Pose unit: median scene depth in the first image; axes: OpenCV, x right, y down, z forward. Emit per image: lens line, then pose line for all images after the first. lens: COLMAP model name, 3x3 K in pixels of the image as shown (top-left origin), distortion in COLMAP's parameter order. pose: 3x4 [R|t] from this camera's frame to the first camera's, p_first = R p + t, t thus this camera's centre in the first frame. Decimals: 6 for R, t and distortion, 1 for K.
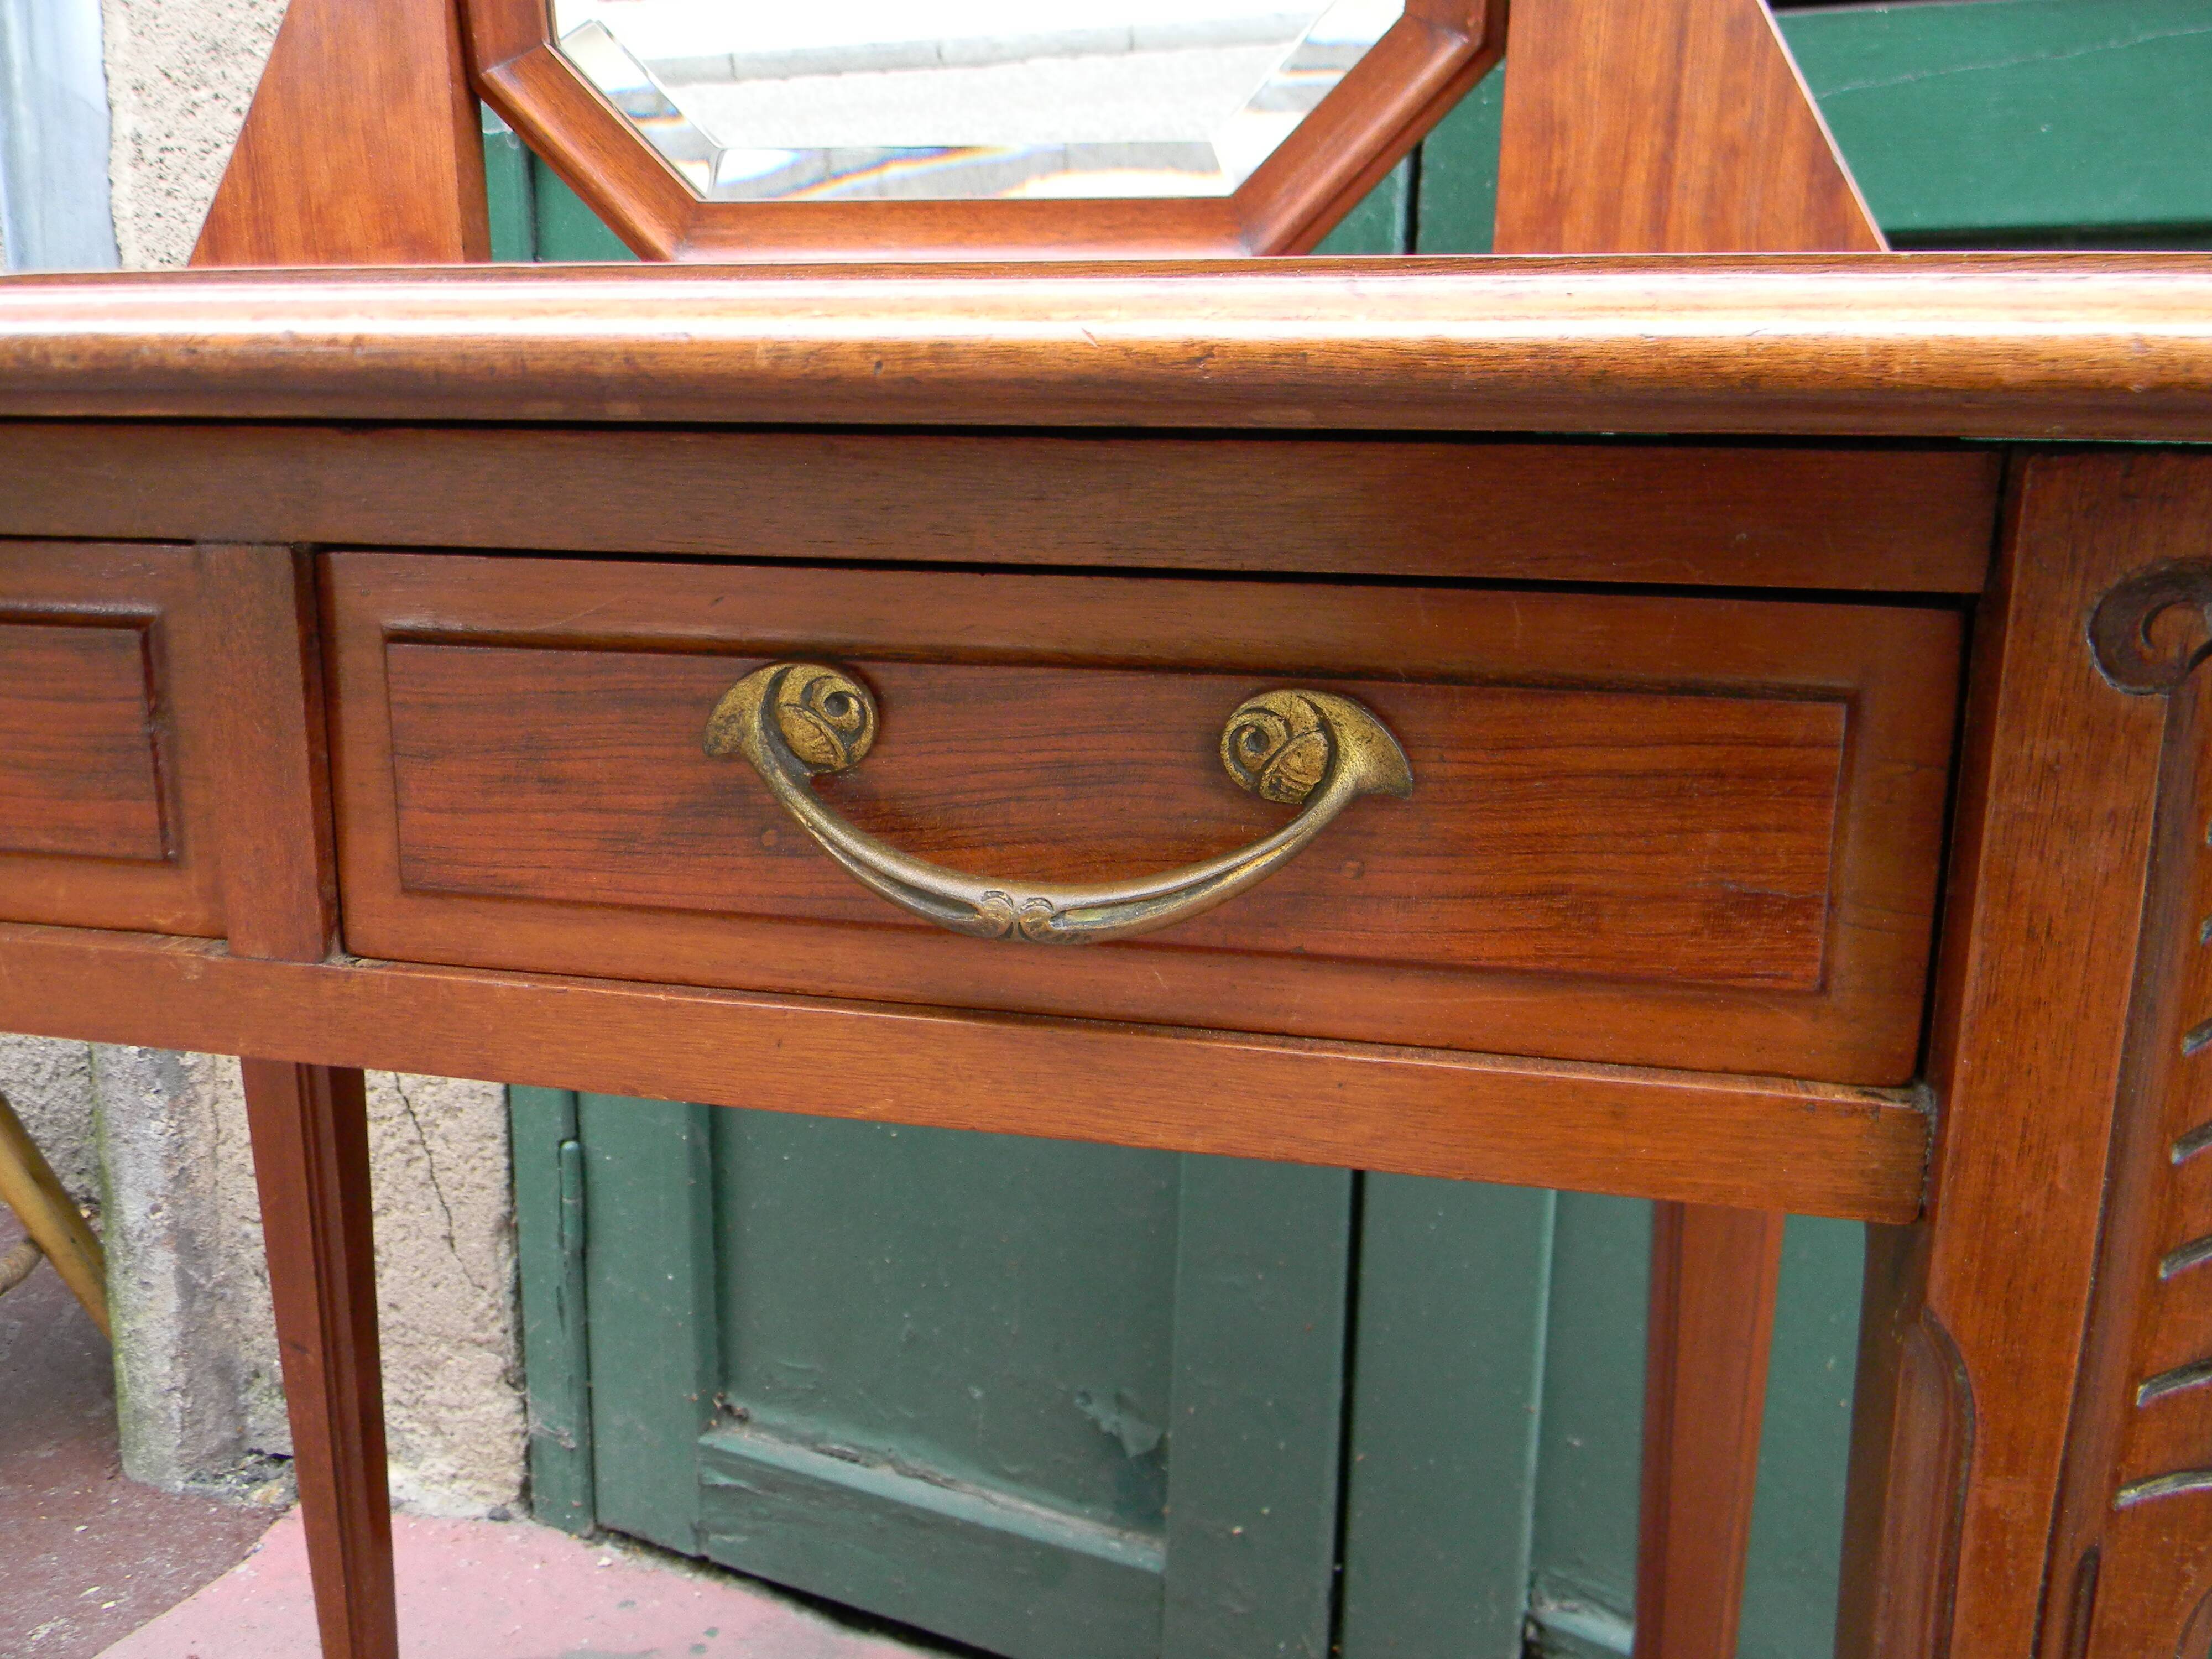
lens RADIAL K [[1775.4, 0, 1093.2], [0, 1775.4, 815.1], [0, 0, 1]] dist [0.012229, -0.026453]
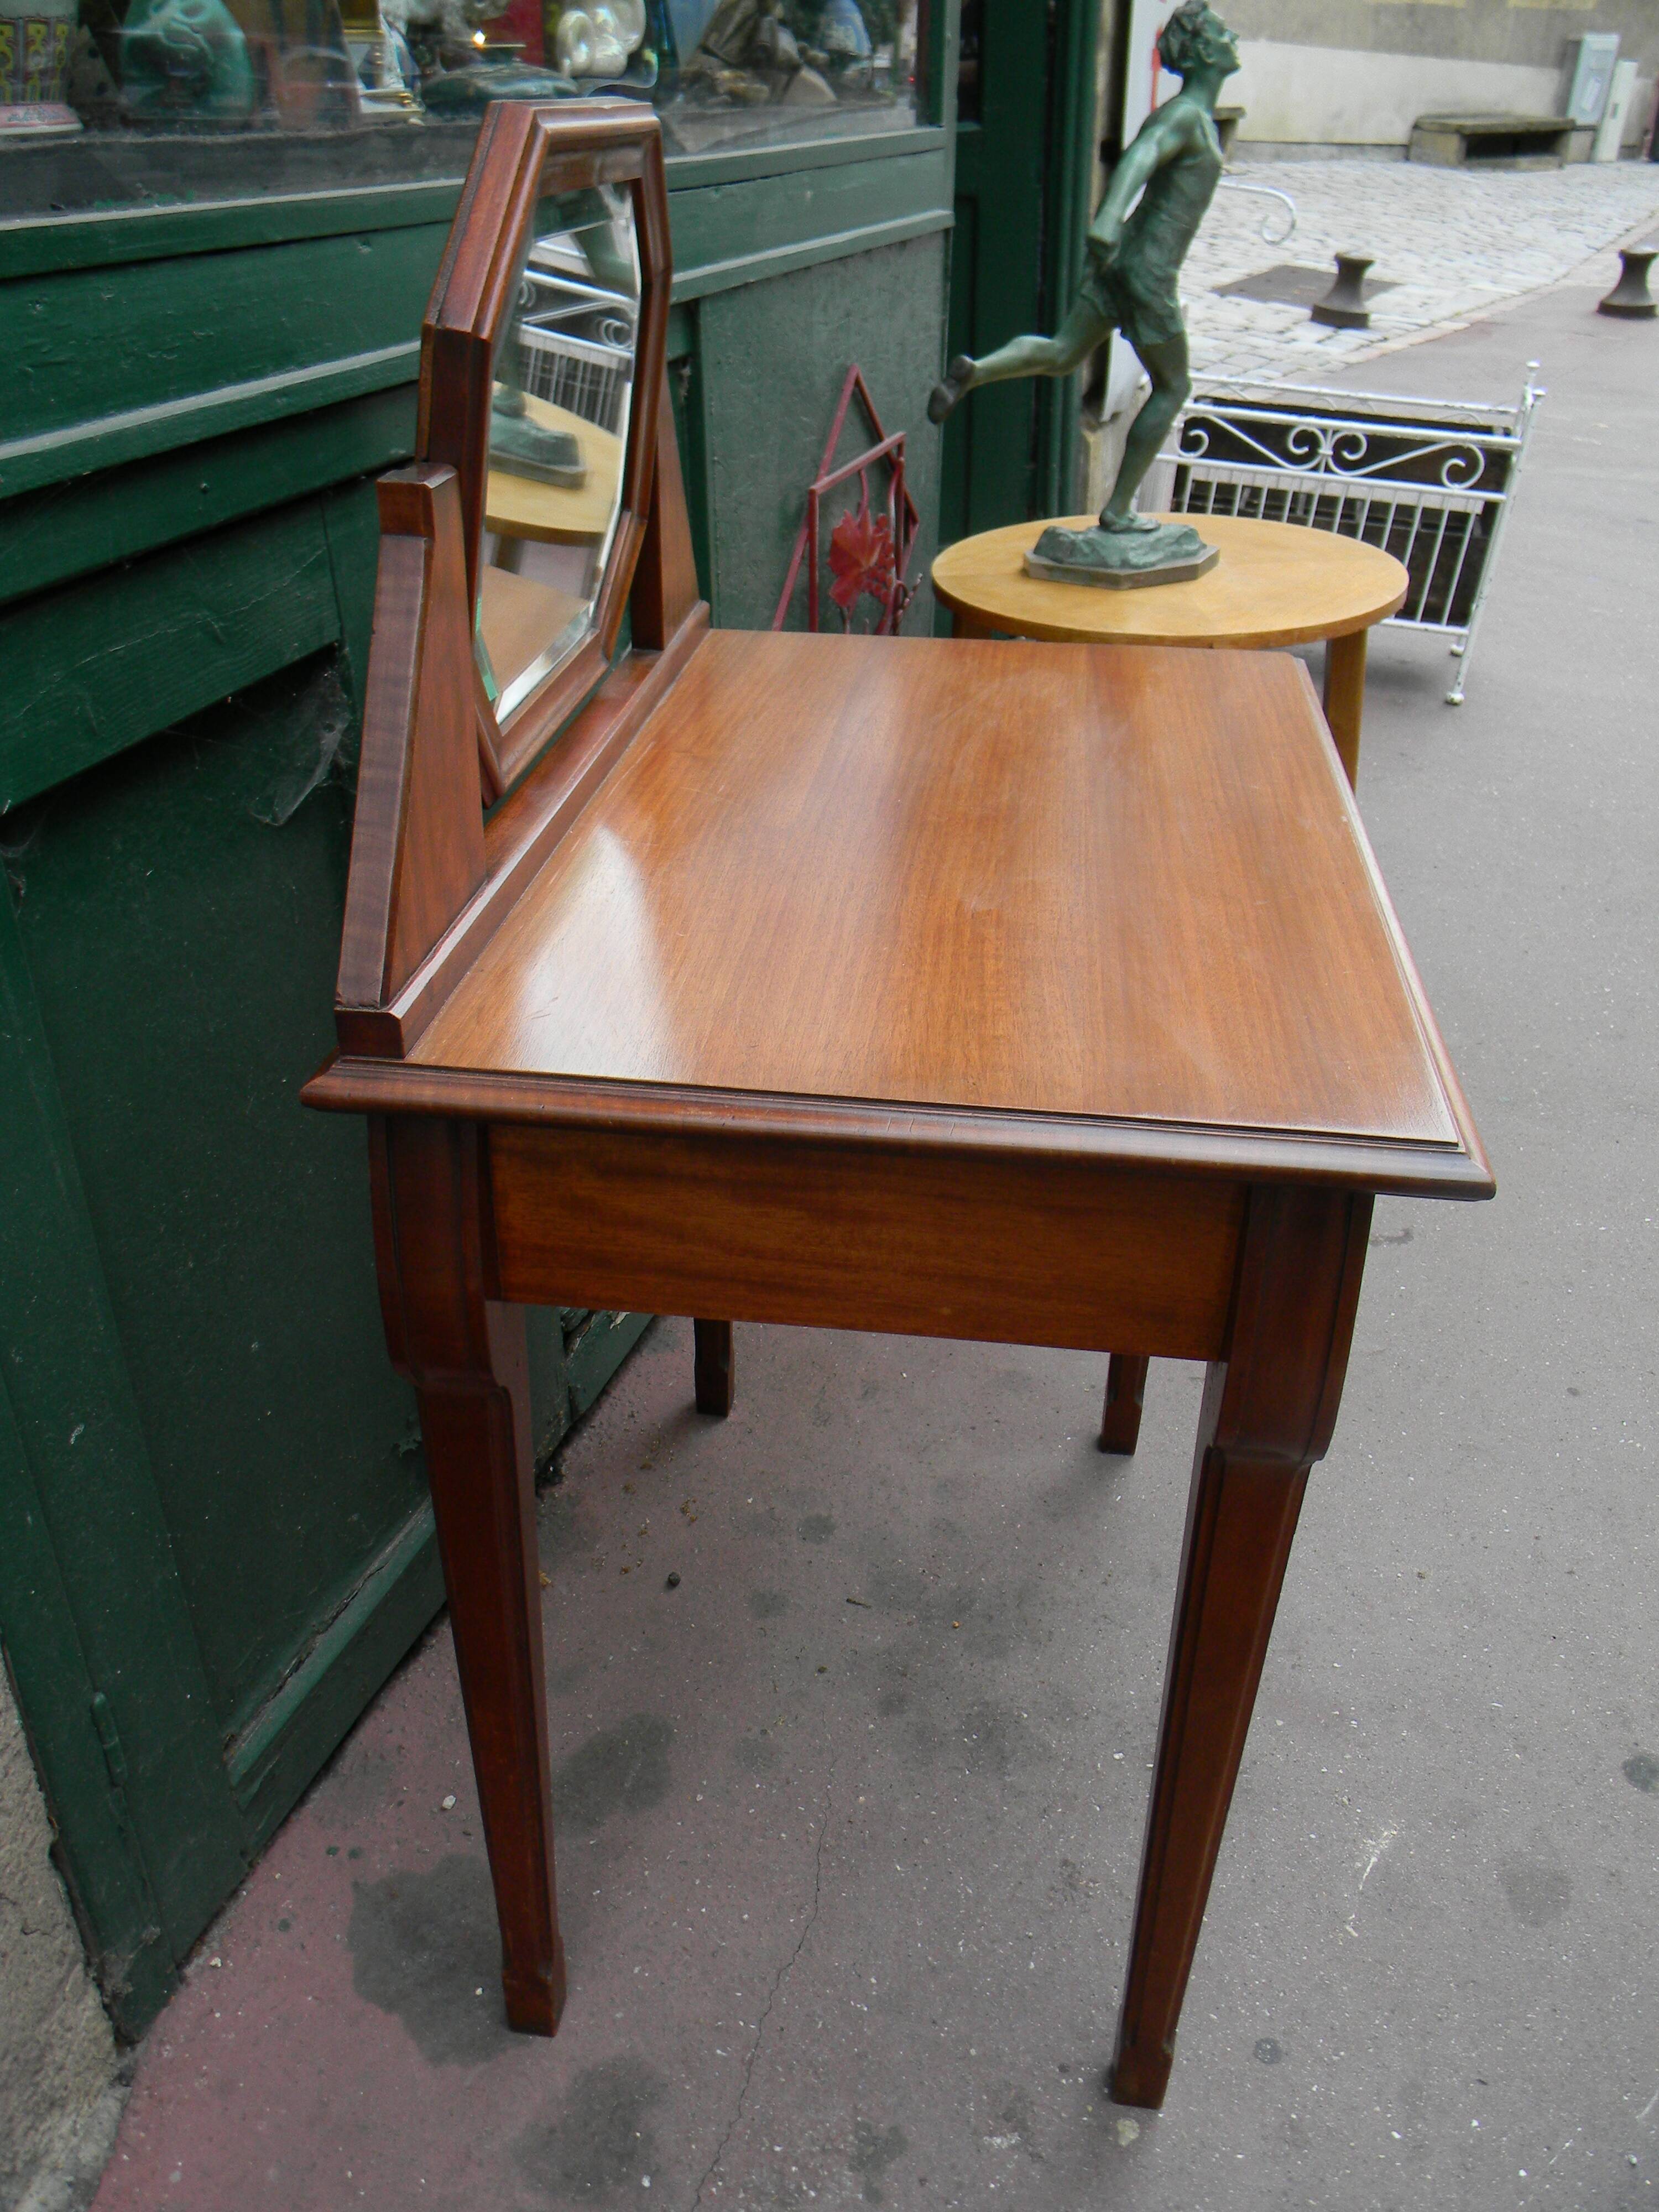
lens RADIAL K [[1775.4, 0, 808.6], [0, 1775.4, 1133.5], [0, 0, 1]] dist [0.012229, -0.026453]
pose [[-0.092119, -0.514729, 0.852390, -1.132847], [0.211104, 0.826475, 0.521894, -0.552110], [-0.973113, 0.228019, 0.032527, 0.604357]]
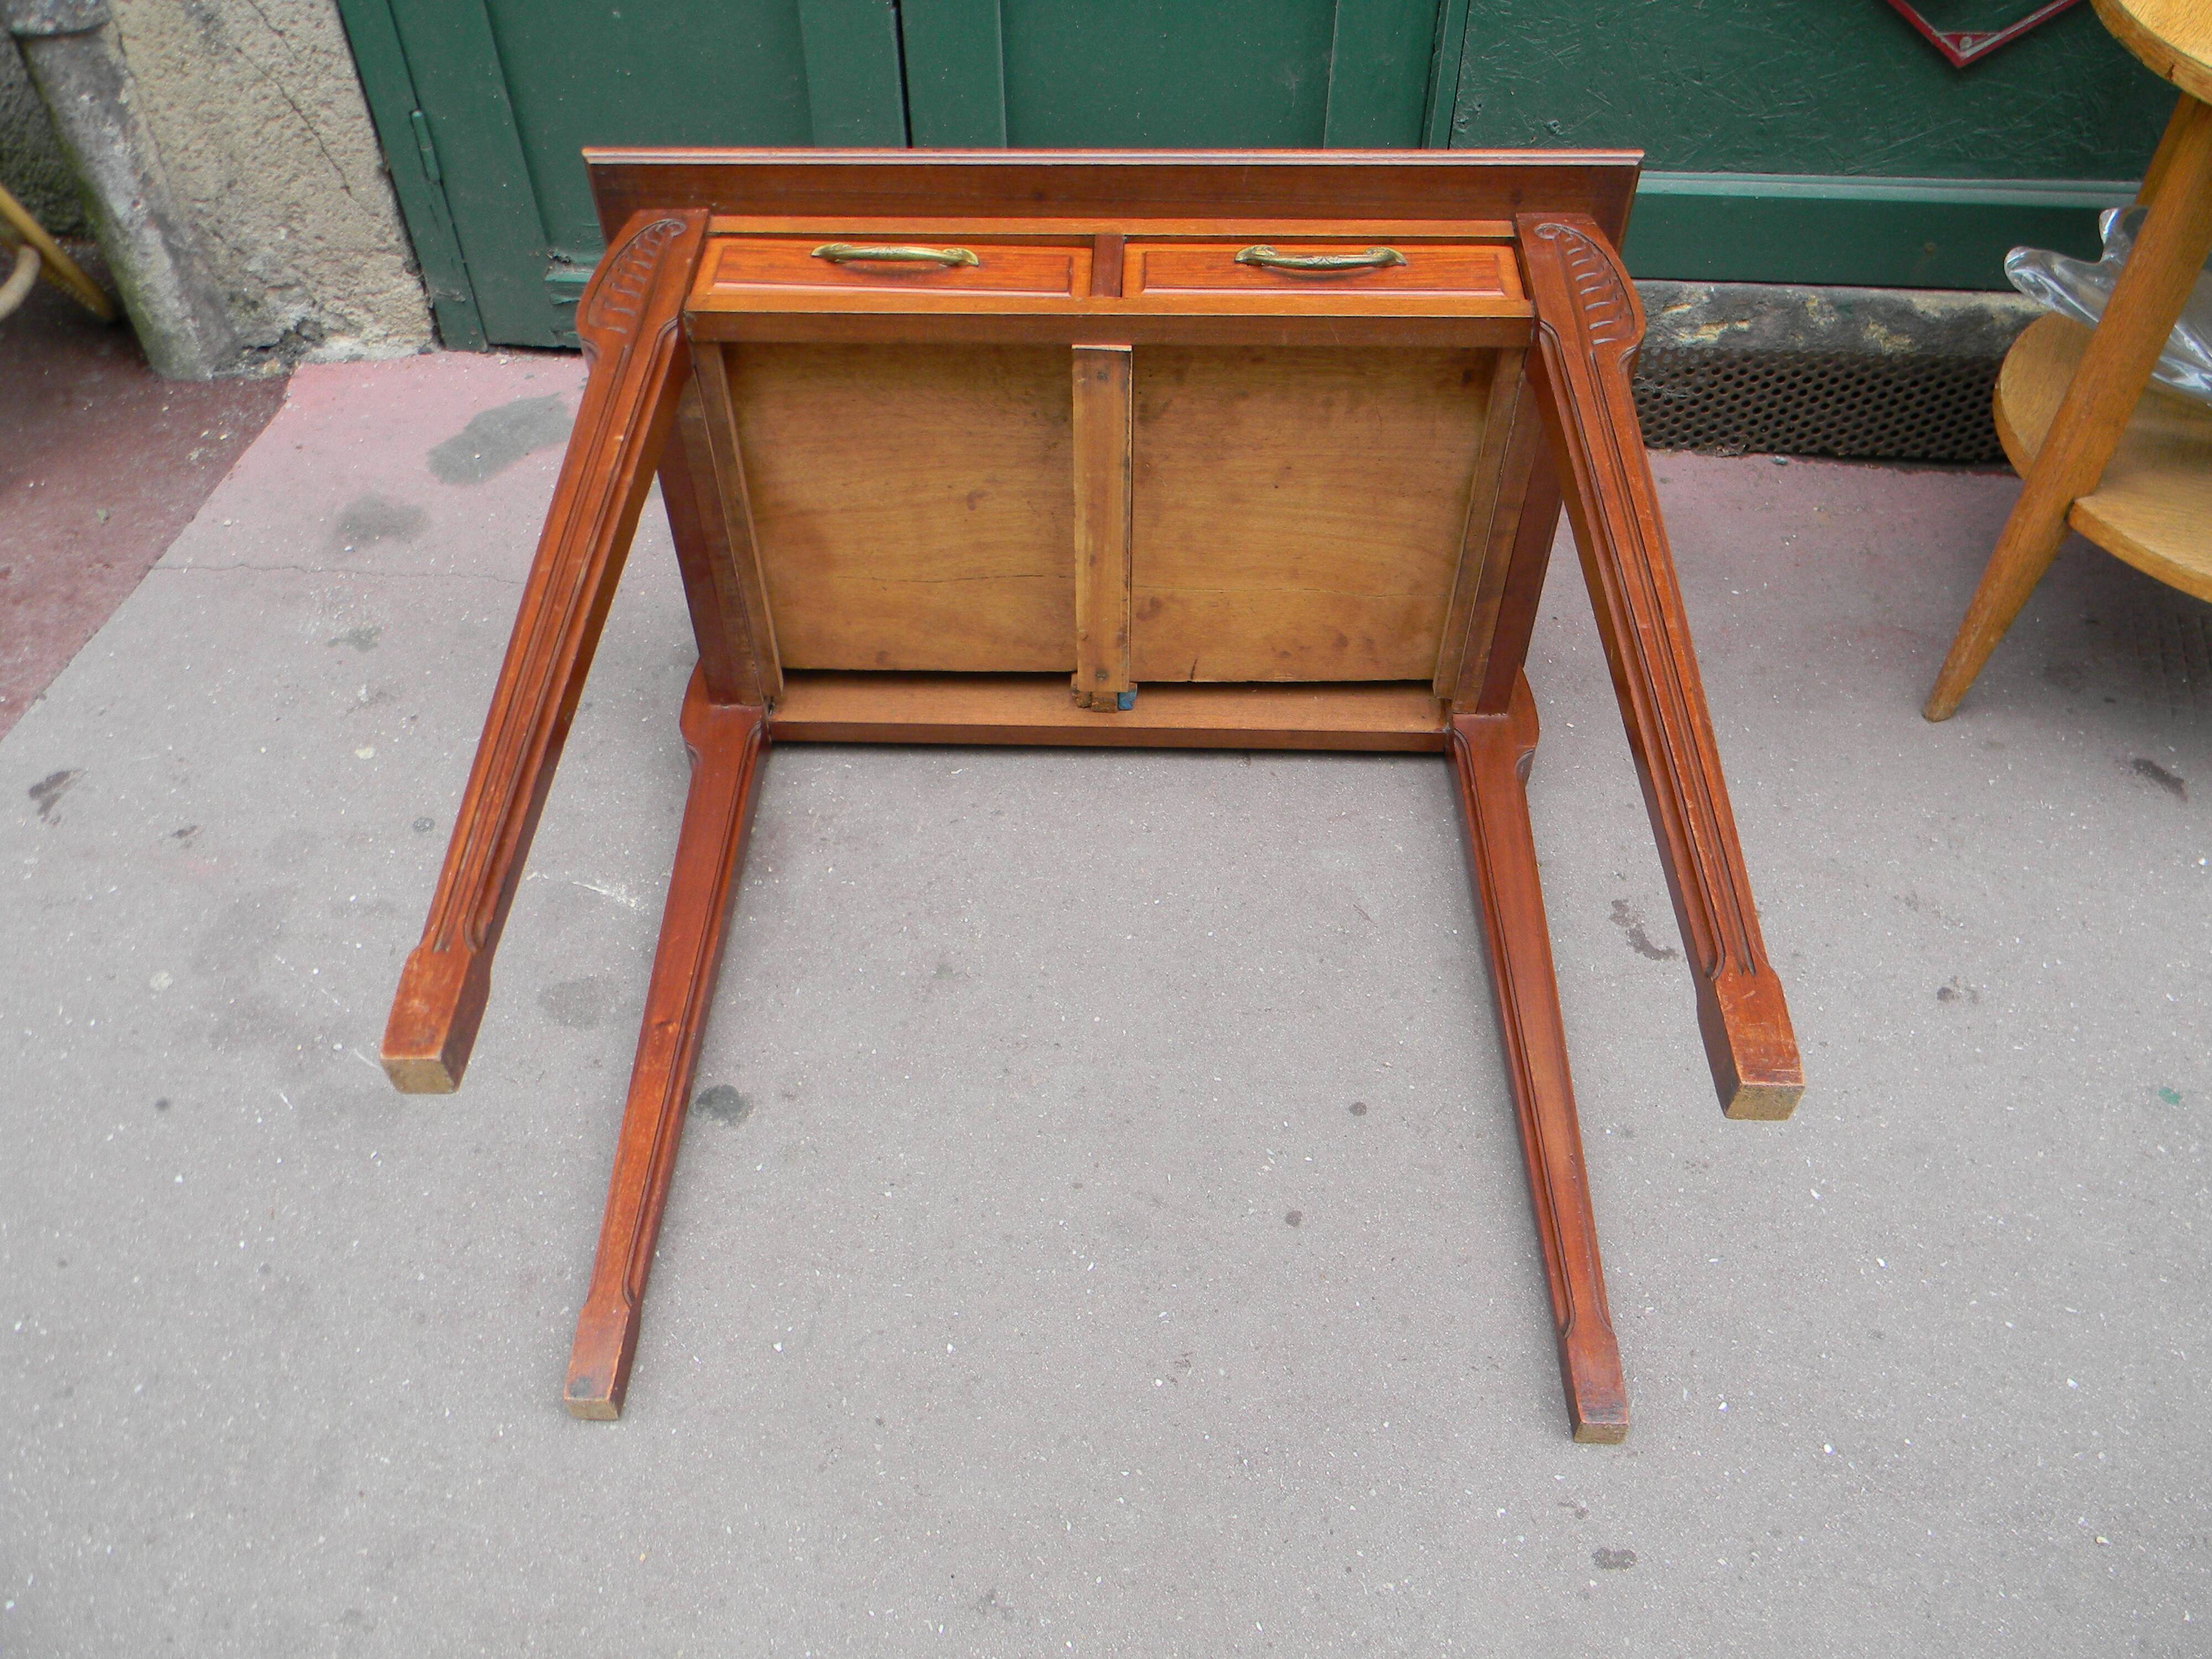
lens RADIAL K [[1775.4, 0, 1088.5], [0, 1775.4, 815.4], [0, 0, 1]] dist [0.012229, -0.026453]
pose [[0.952213, -0.239667, 0.189342, -0.197018], [0.089451, 0.811550, 0.577396, -0.199683], [-0.292043, -0.532867, 0.794206, -0.915720]]
